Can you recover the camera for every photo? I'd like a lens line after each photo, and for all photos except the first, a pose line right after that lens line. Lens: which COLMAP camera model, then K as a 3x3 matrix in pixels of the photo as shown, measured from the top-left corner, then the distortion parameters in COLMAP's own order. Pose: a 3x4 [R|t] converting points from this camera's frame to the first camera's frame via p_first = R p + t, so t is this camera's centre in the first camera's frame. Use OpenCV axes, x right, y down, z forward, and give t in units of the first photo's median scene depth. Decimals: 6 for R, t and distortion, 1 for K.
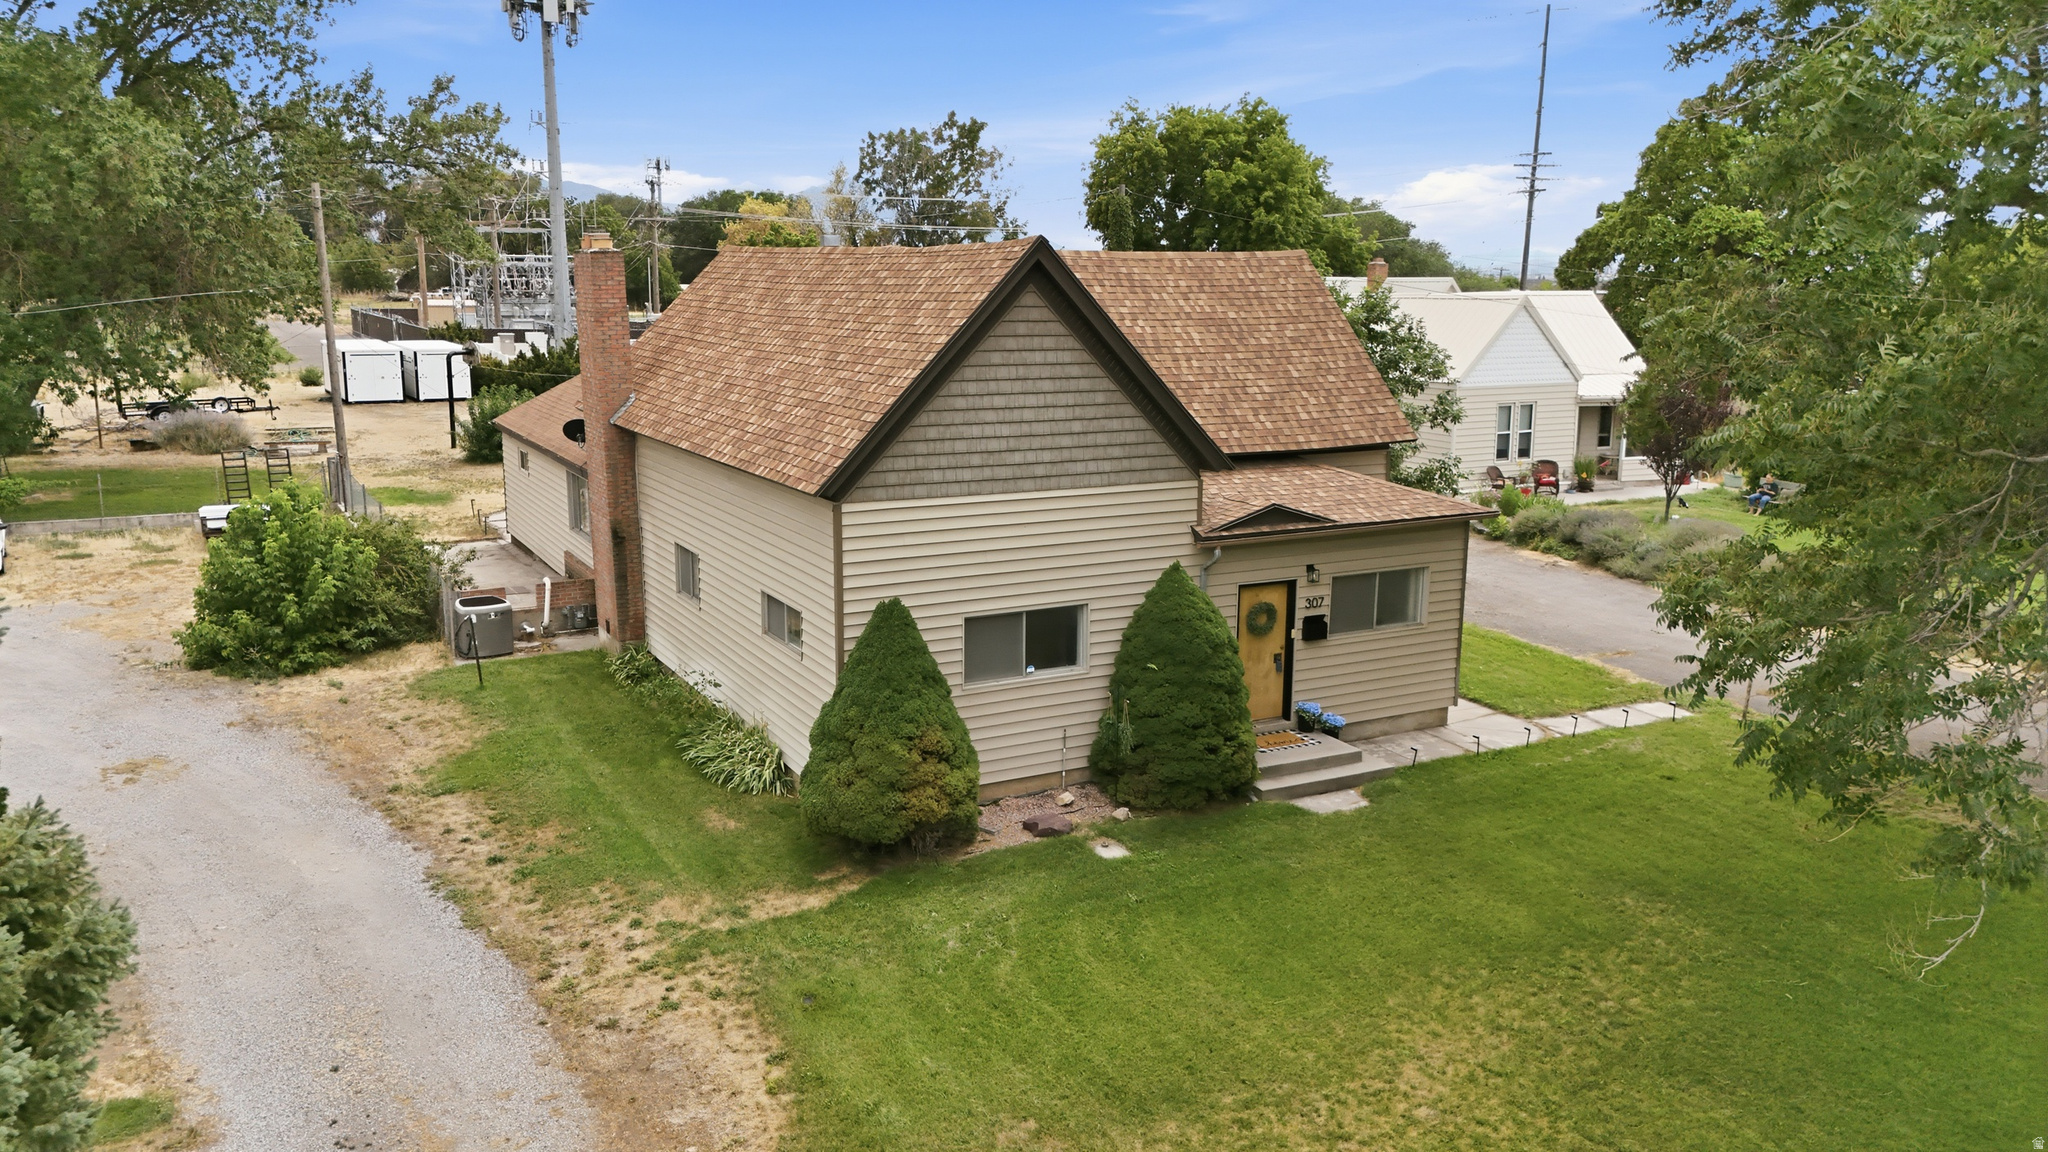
lens RADIAL K [[1505.9, 0, 1030.4], [0, 1505.9, 574.9], [0, 0, 1]] dist [0.046635, -0.005551]
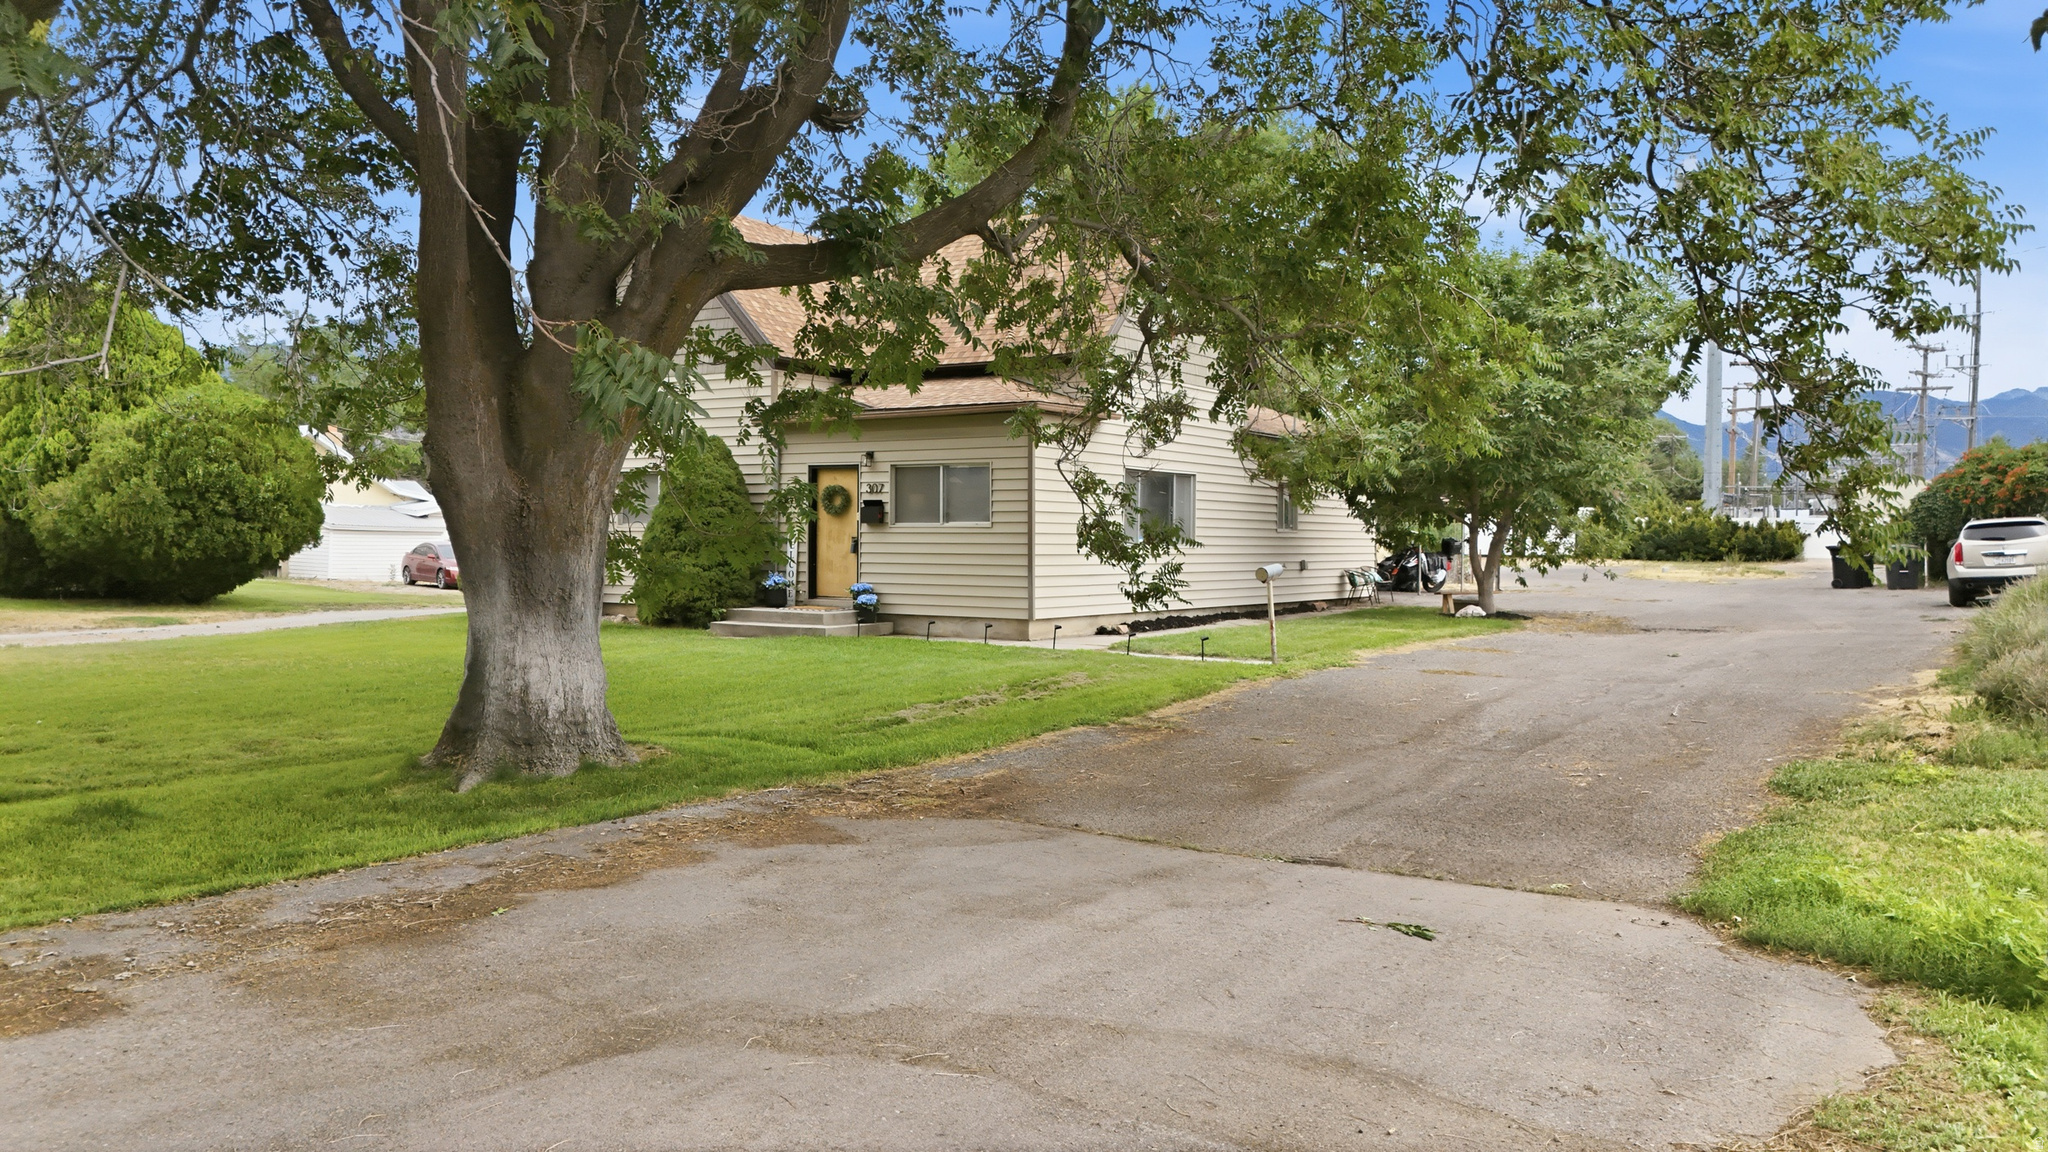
lens RADIAL K [[1505.9, 0, 1027.3], [0, 1505.9, 573.3], [0, 0, 1]] dist [0.046635, -0.005551]
pose [[0.494607, 0.019745, -0.868892, 1.248112], [-0.168439, 0.982965, -0.073545, 0.147155], [0.852638, 0.182731, 0.489507, 0.627818]]
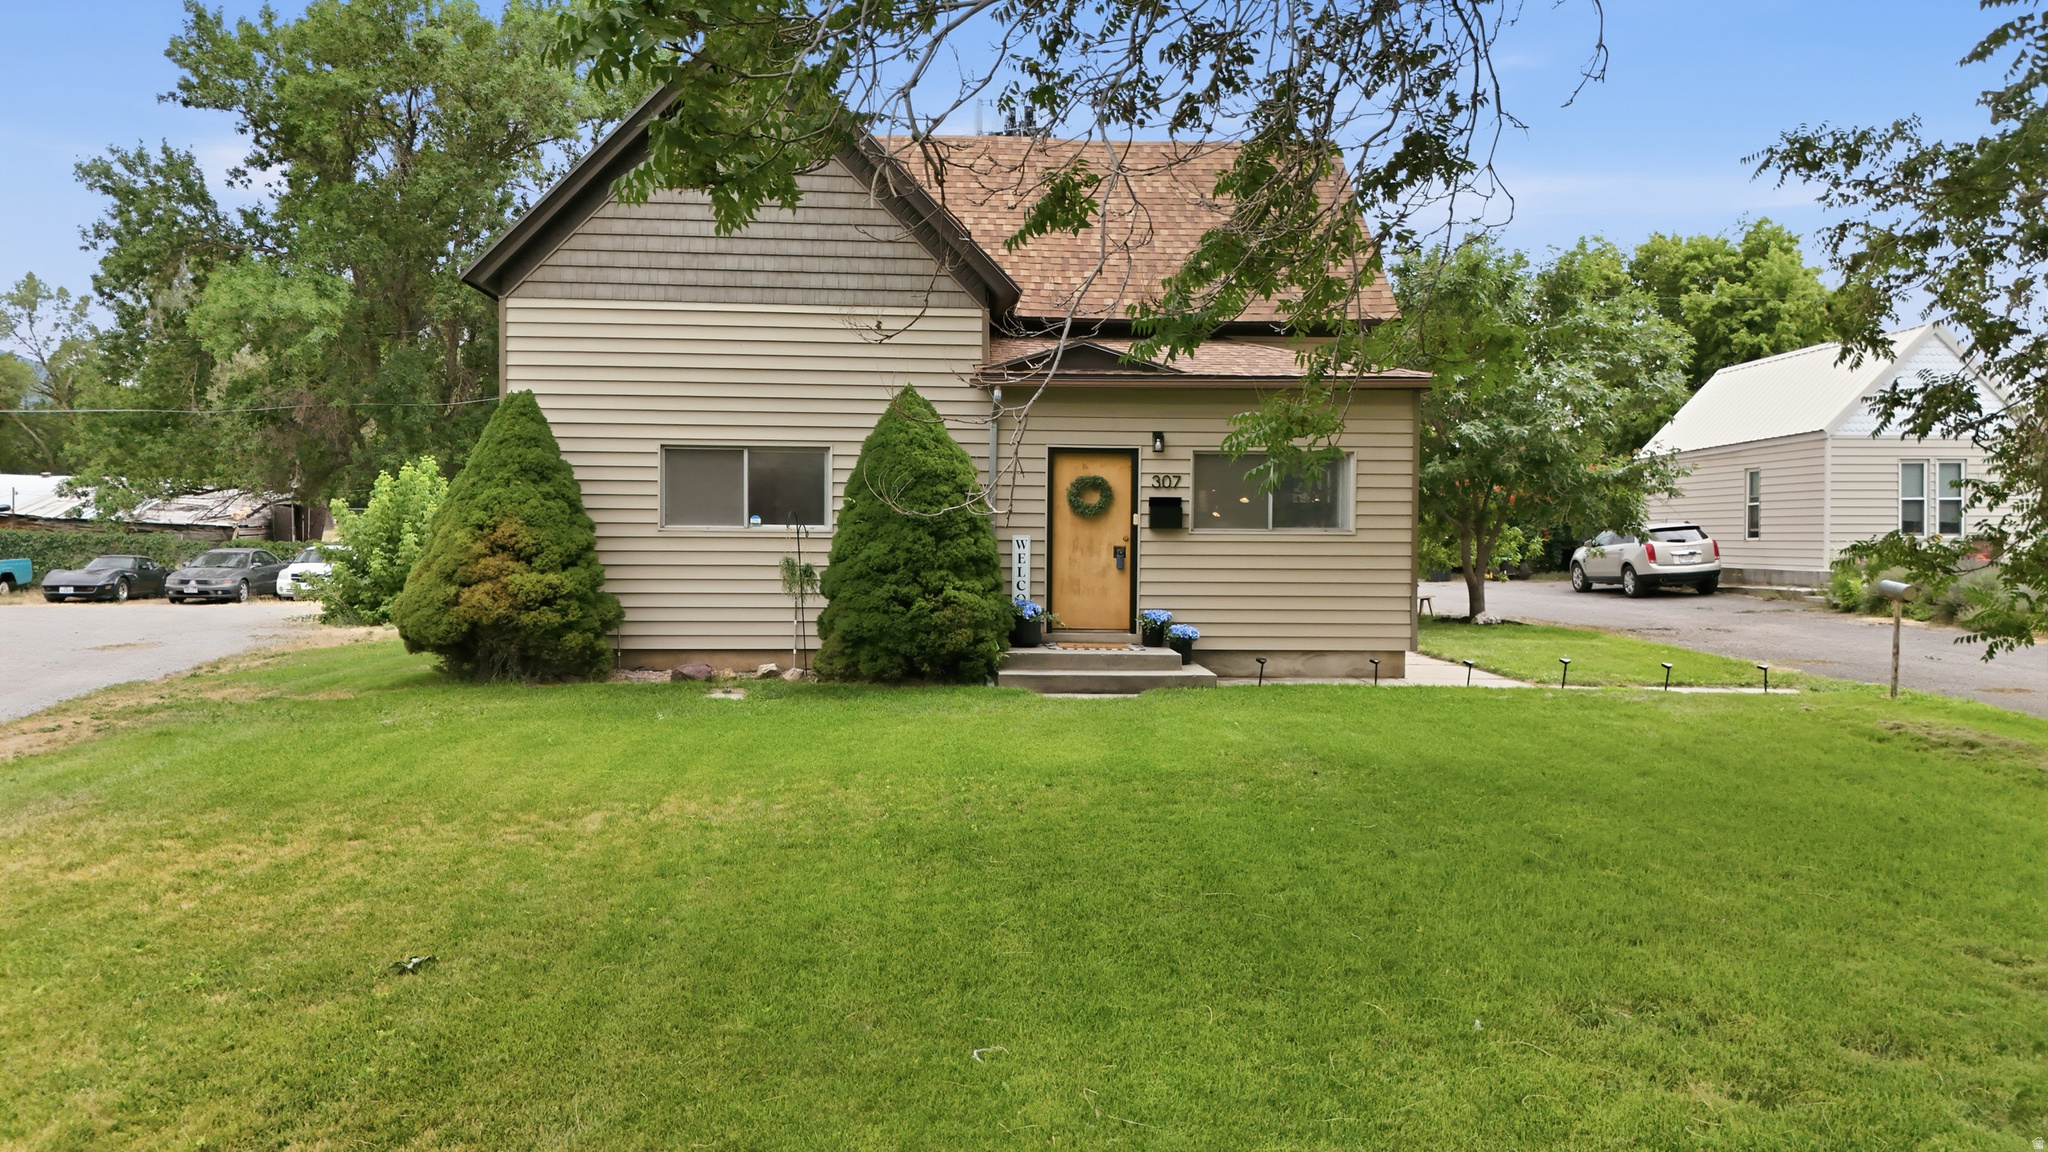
lens RADIAL K [[1505.9, 0, 1021.7], [0, 1505.9, 575.7], [0, 0, 1]] dist [0.046635, -0.005551]
pose [[0.911365, 0.010682, -0.411461, 0.474970], [-0.080247, 0.985091, -0.152169, 0.205952], [0.403701, 0.171700, 0.898635, 0.296224]]
